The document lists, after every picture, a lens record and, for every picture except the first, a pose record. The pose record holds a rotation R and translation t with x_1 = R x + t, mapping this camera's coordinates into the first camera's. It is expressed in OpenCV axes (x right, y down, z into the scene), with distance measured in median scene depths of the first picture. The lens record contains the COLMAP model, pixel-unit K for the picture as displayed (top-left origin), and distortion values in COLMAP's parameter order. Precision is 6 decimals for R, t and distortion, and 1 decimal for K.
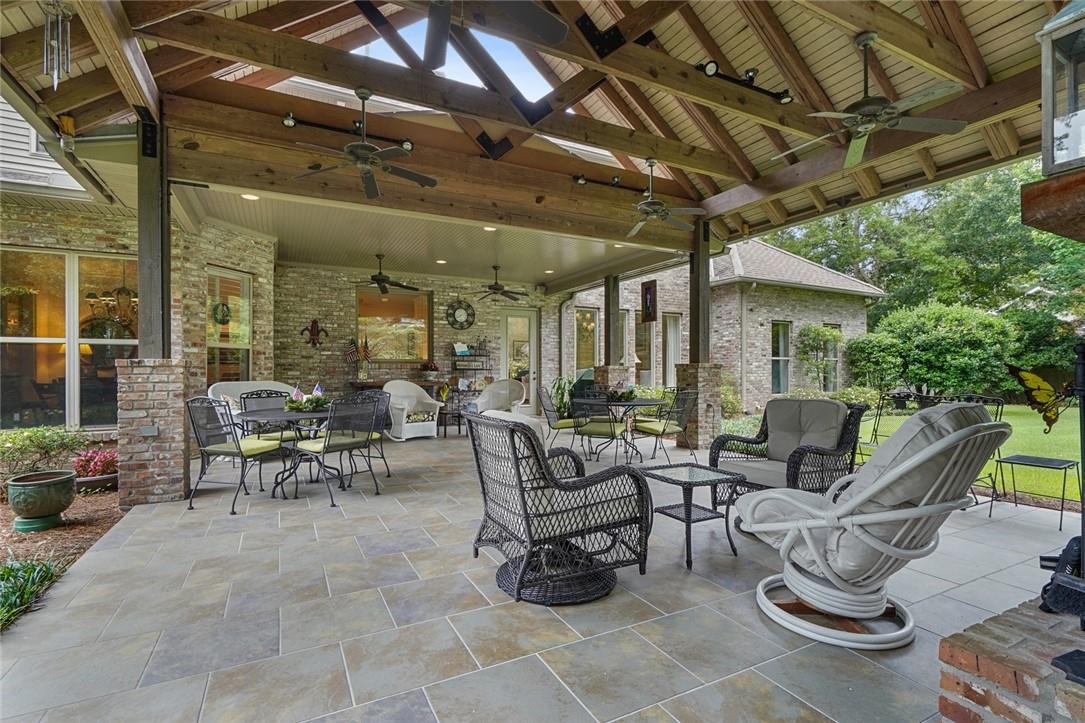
lens RADIAL K [[500.5, 0, 536.0], [0, 500.5, 369.8], [0, 0, 1]] dist [-0.003882, -0.000491]
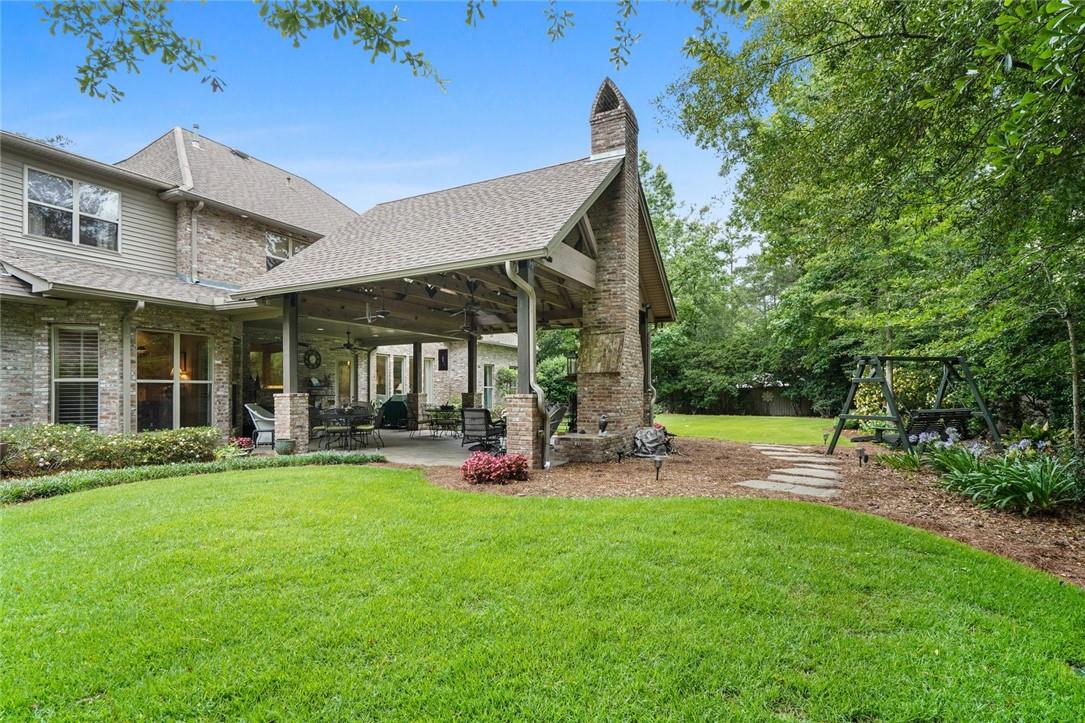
lens RADIAL K [[540.8, 0, 536.6], [0, 540.8, 390.5], [0, 0, 1]] dist [0.004931, -0.000192]
pose [[0.814421, 0.000176, 0.580275, -0.472735], [0.000814, 0.999999, -0.001447, -0.010781], [-0.580274, 0.001651, 0.814419, -0.618695]]
